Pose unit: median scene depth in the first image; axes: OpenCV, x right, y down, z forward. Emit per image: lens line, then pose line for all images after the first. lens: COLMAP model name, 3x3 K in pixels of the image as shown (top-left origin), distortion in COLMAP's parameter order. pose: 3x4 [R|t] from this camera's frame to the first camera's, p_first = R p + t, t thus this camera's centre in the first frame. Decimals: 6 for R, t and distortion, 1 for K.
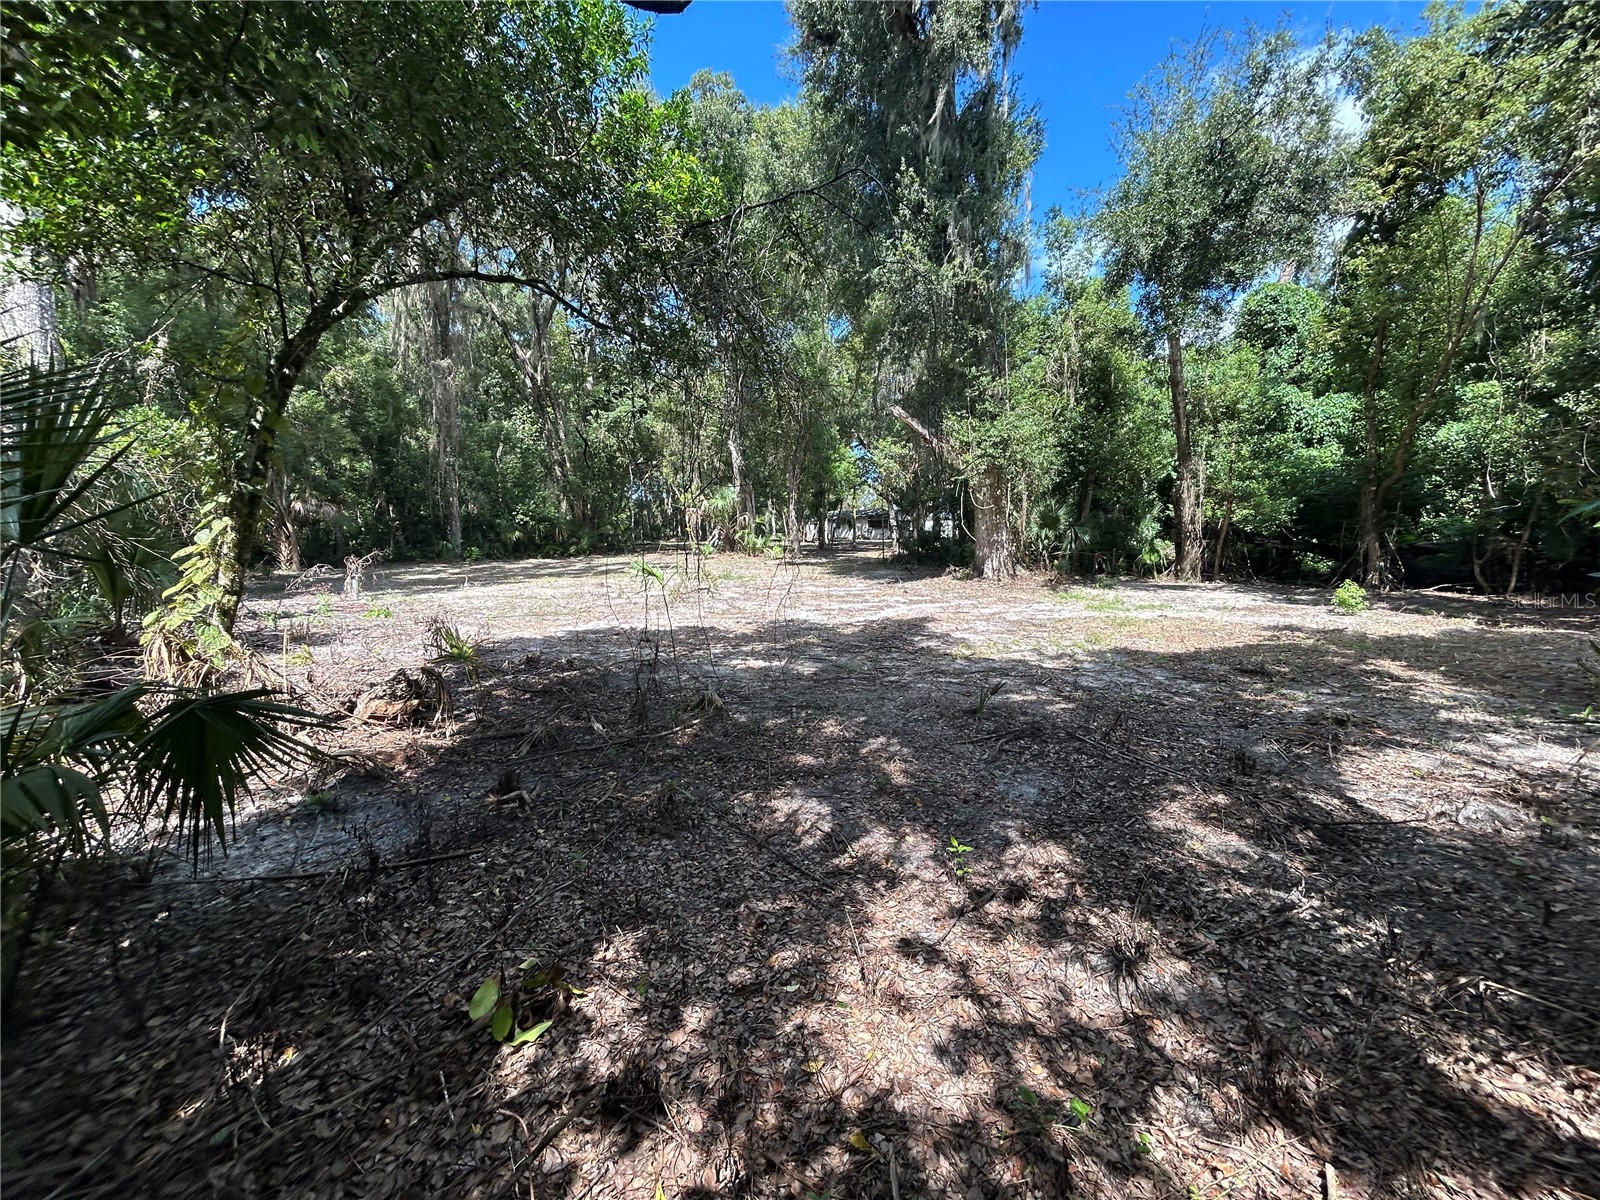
lens RADIAL K [[647.0, 0, 802.0], [0, 647.0, 594.2], [0, 0, 1]] dist [-0.014583, -0.000168]
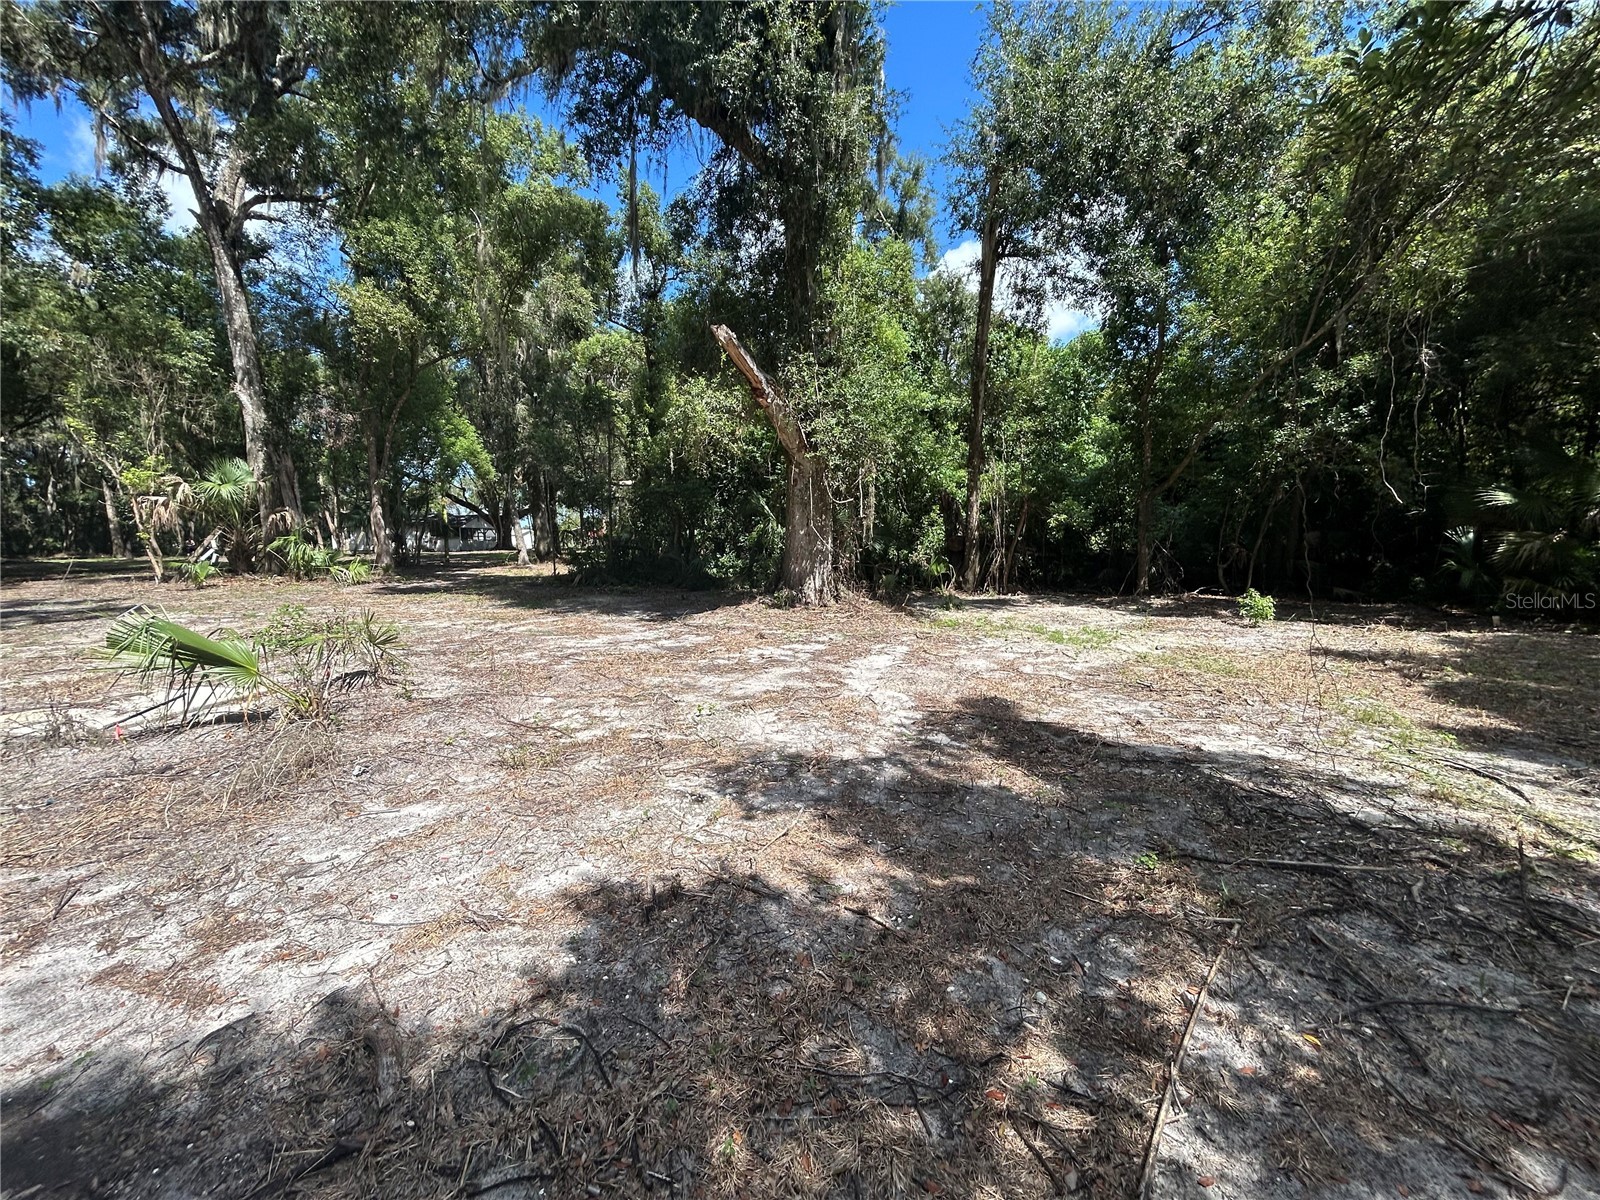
lens RADIAL K [[647.0, 0, 798.8], [0, 647.0, 599.1], [0, 0, 1]] dist [-0.014583, -0.000168]
pose [[0.773265, -0.052677, 0.631891, -0.096351], [0.059371, 0.998180, 0.010558, -0.020305], [-0.631297, 0.029351, 0.774986, 0.250183]]
